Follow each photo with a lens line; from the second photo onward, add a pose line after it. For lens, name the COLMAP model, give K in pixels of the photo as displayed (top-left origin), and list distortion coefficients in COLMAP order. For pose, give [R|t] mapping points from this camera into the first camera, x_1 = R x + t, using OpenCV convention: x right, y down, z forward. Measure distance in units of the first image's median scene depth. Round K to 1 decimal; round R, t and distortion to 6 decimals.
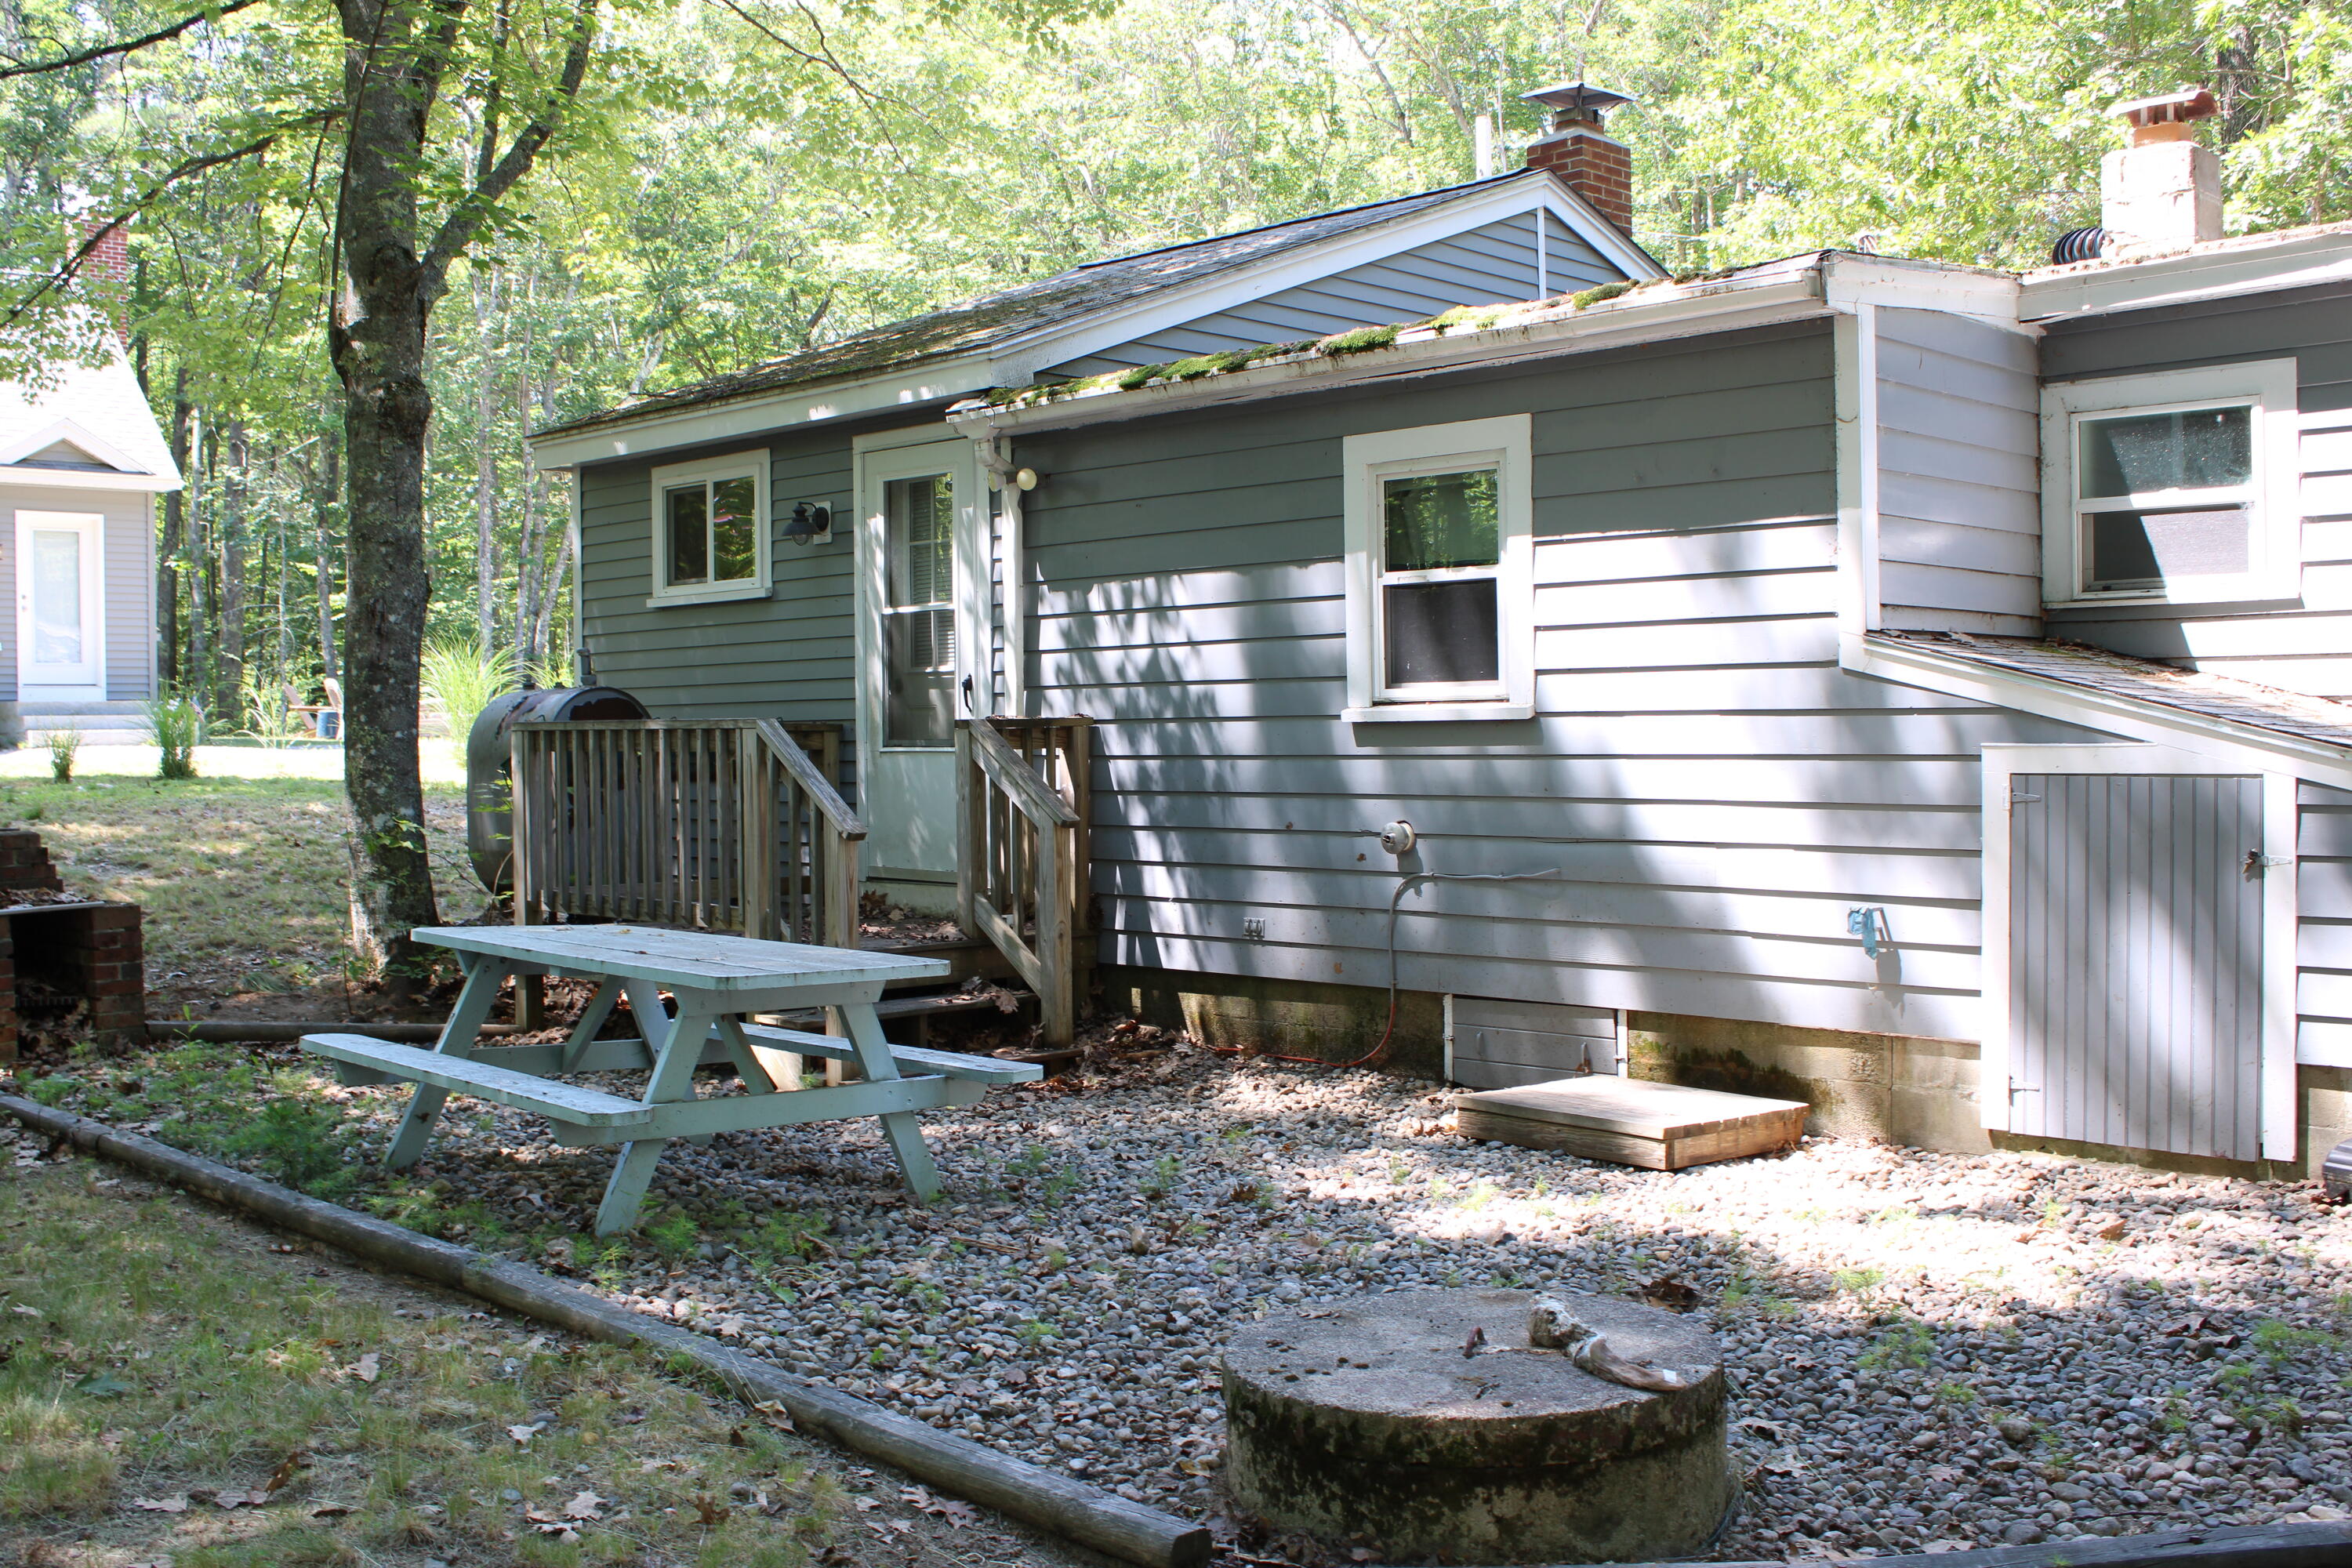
lens RADIAL K [[2262.0, 0, 1176.3], [0, 2262.0, 782.1], [0, 0, 1]] dist [-0.006380, 0.000000]
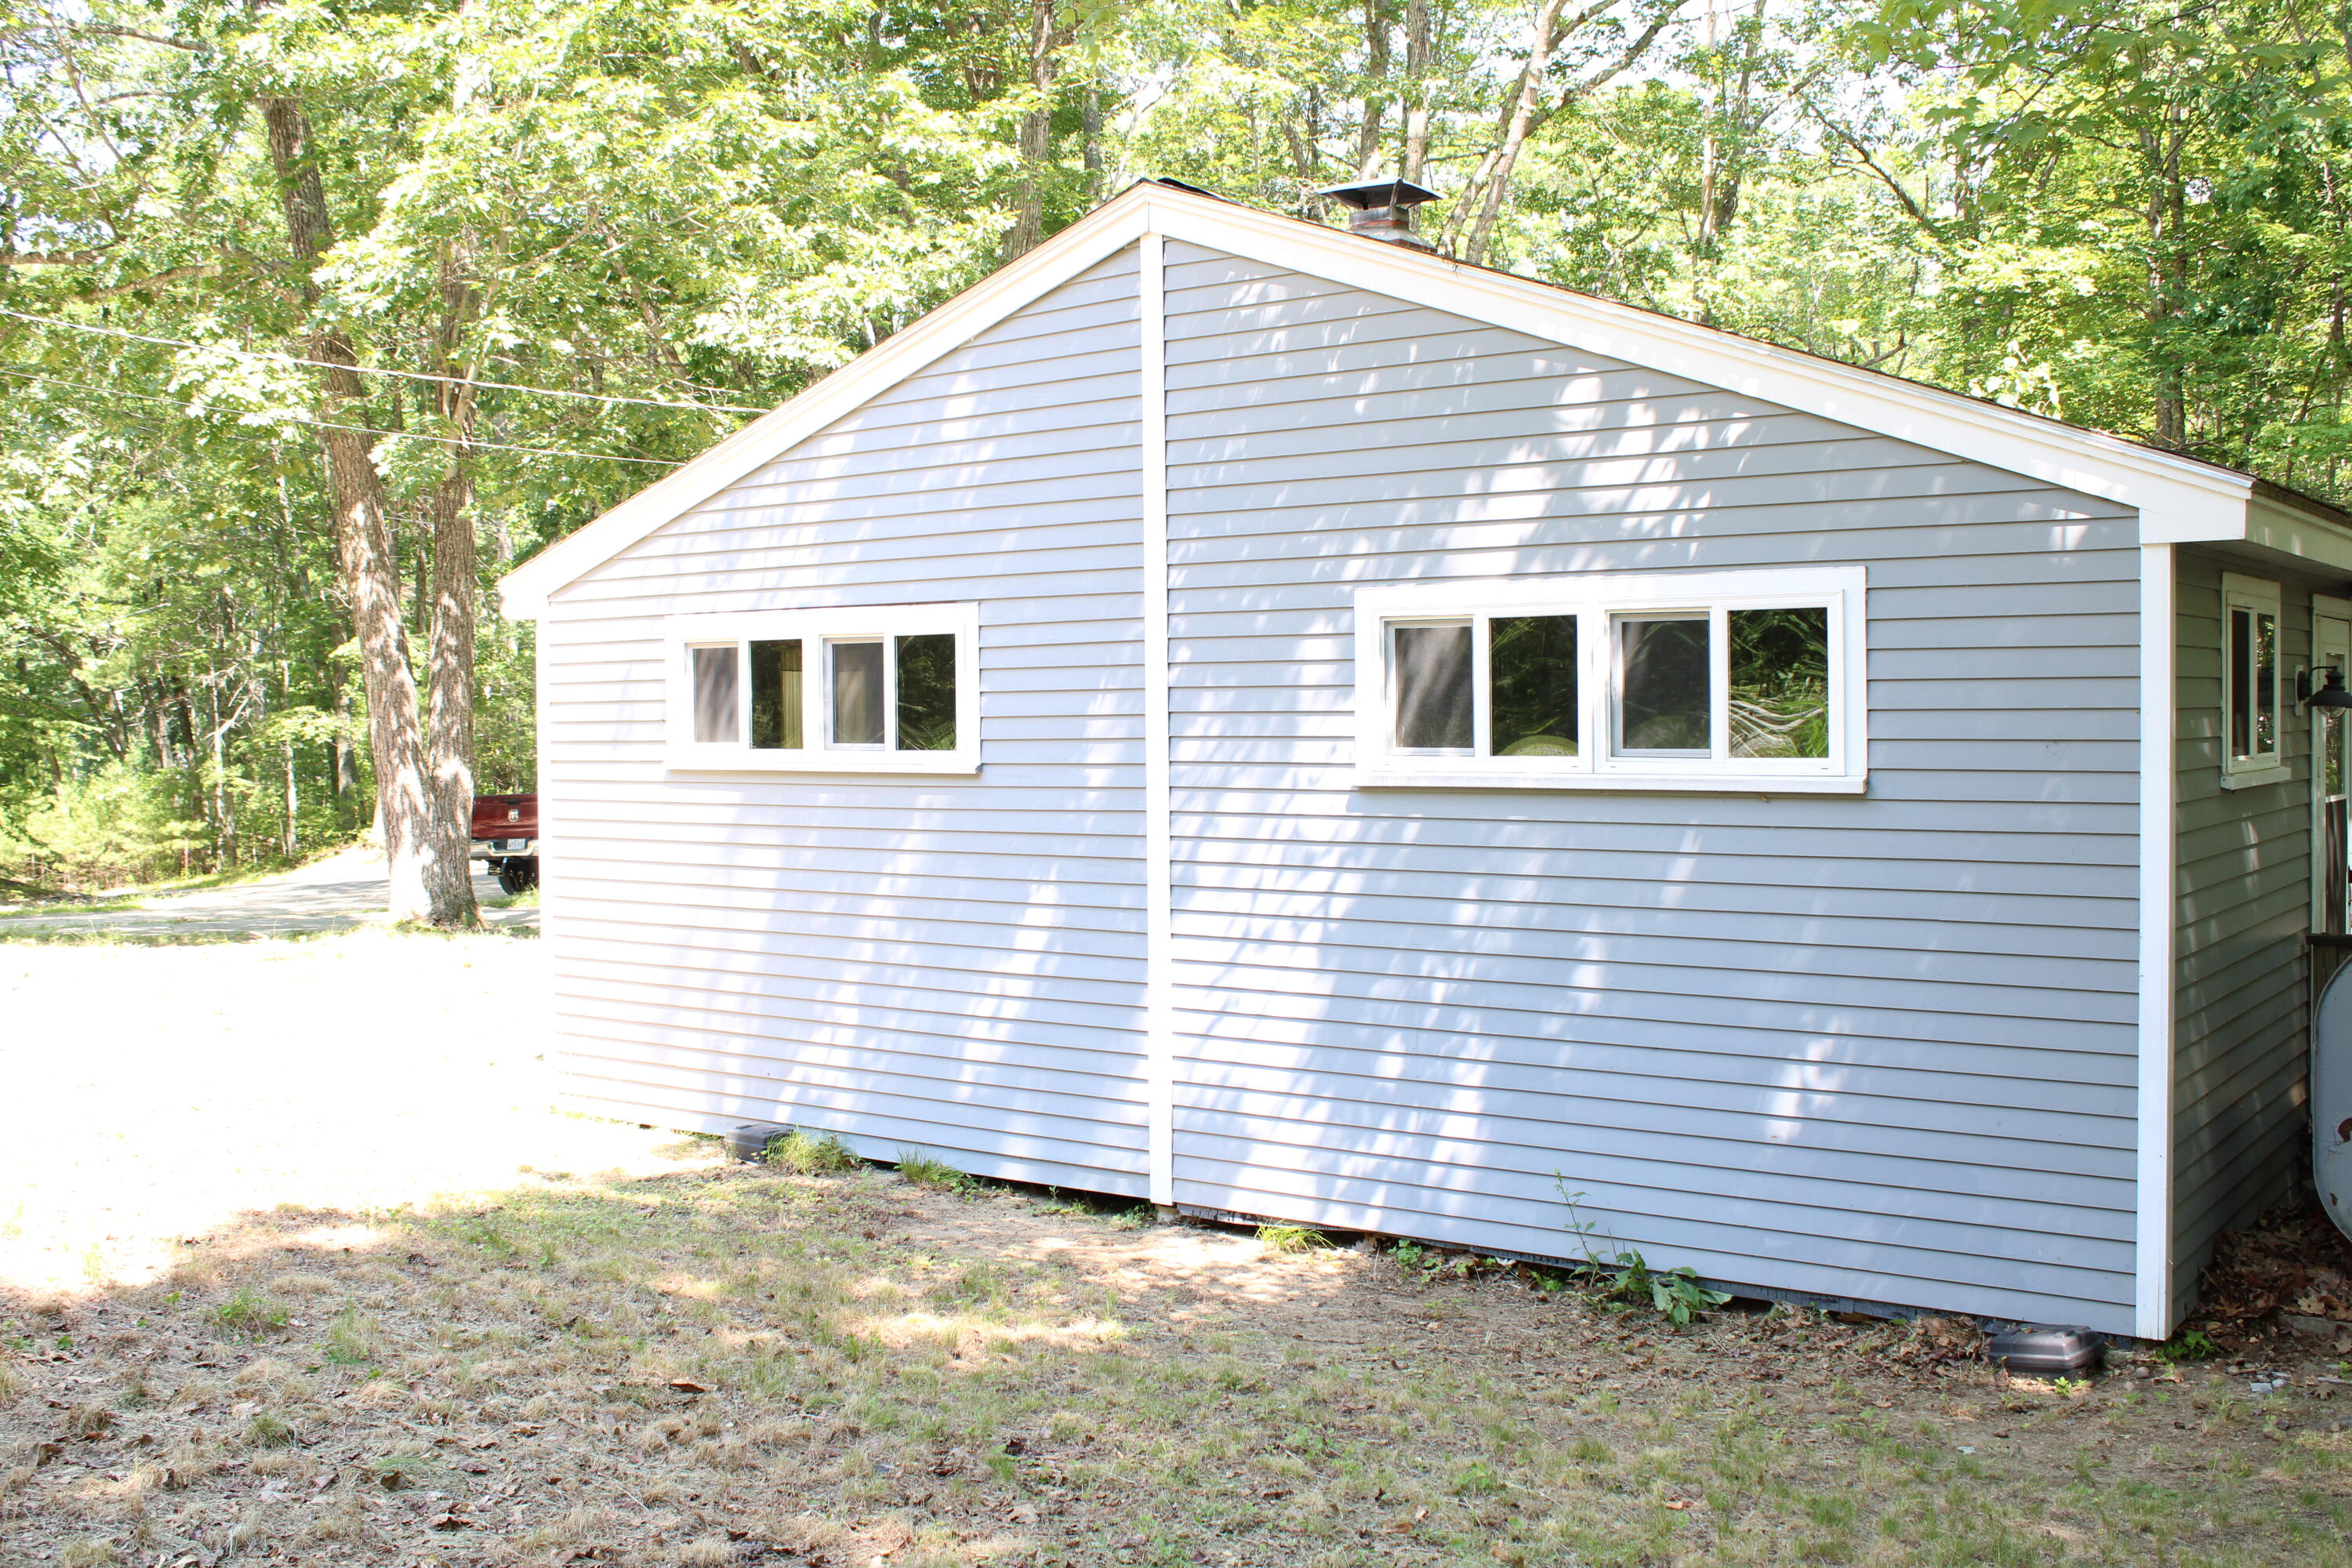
lens RADIAL K [[2262.0, 0, 1176.2], [0, 2262.0, 779.7], [0, 0, 1]] dist [-0.006380, 0.000000]
pose [[-0.167370, -0.012735, 0.985812, -0.788034], [0.026062, 0.999510, 0.017337, -0.101065], [-0.985550, 0.028594, -0.166956, 1.296710]]
